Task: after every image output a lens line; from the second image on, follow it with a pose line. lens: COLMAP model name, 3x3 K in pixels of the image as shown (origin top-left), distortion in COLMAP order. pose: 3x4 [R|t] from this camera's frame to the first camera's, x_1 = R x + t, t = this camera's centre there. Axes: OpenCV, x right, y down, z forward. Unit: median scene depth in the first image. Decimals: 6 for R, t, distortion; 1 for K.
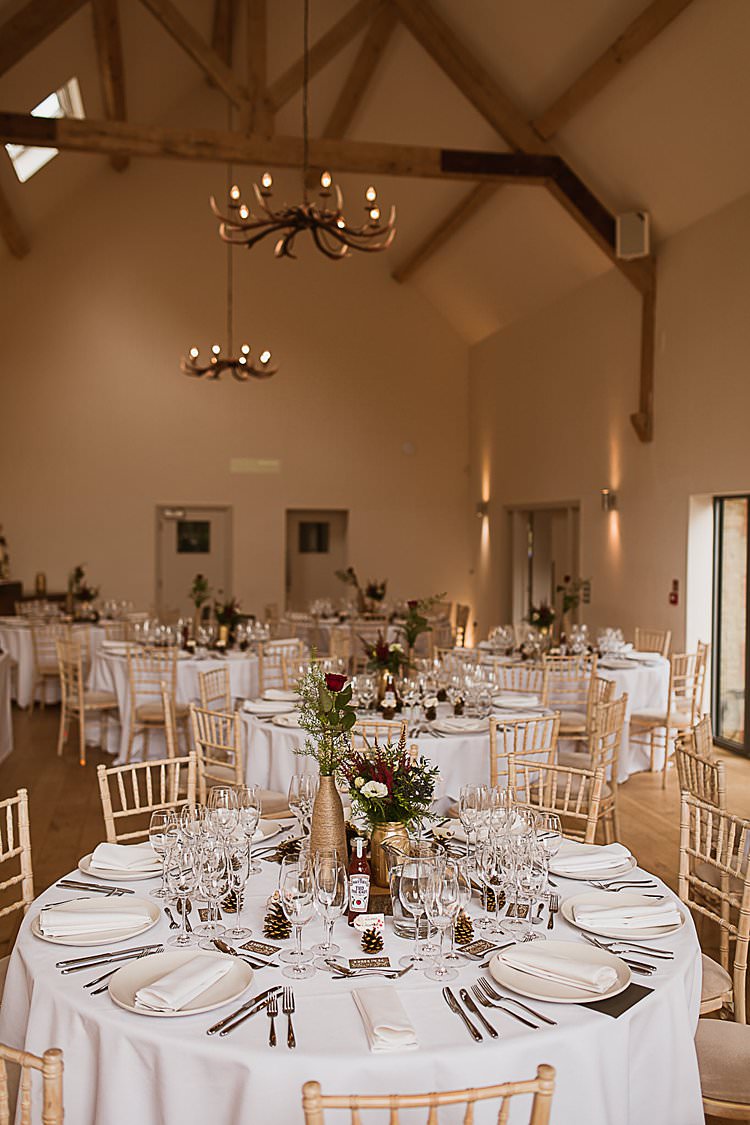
lens RADIAL K [[954.8, 0, 375.0], [0, 954.8, 562.5], [0, 0, 1]] dist [0.011138, 0.002573]
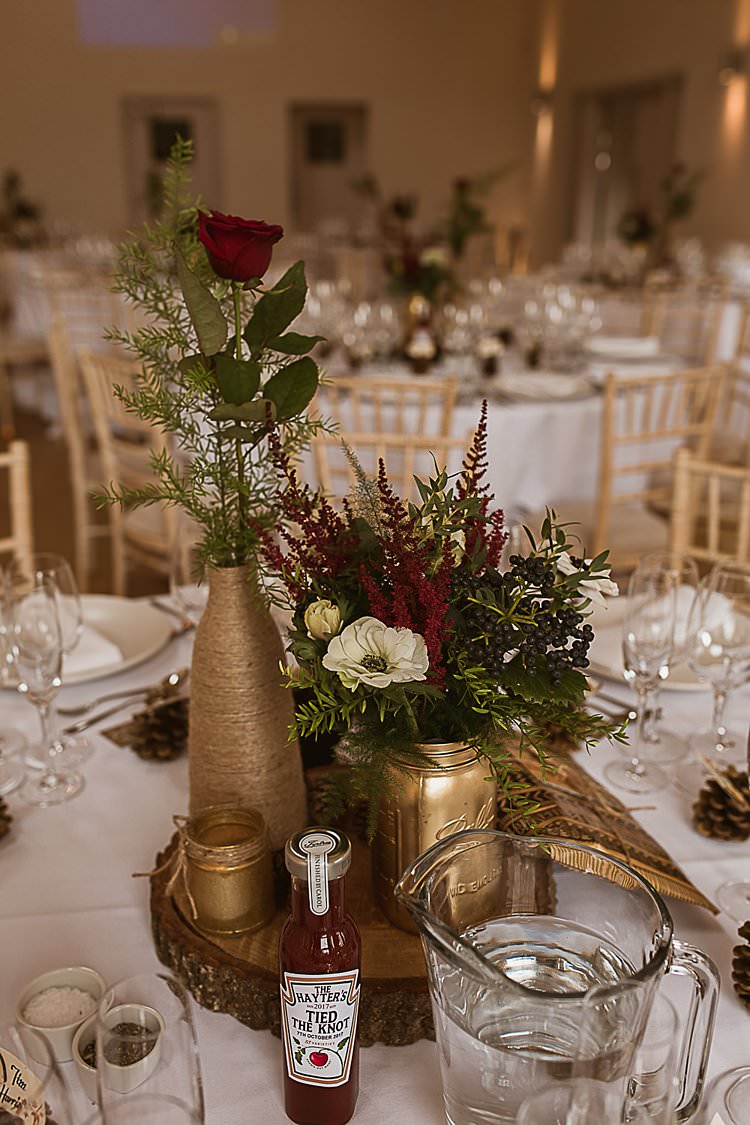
lens RADIAL K [[954.8, 0, 375.0], [0, 954.8, 562.5], [0, 0, 1]] dist [0.011138, 0.002573]
pose [[0.999589, 0.003813, -0.028419, 0.003064], [0.006380, 0.936699, 0.350076, 0.061727], [0.027955, -0.350114, 0.936290, 0.383896]]
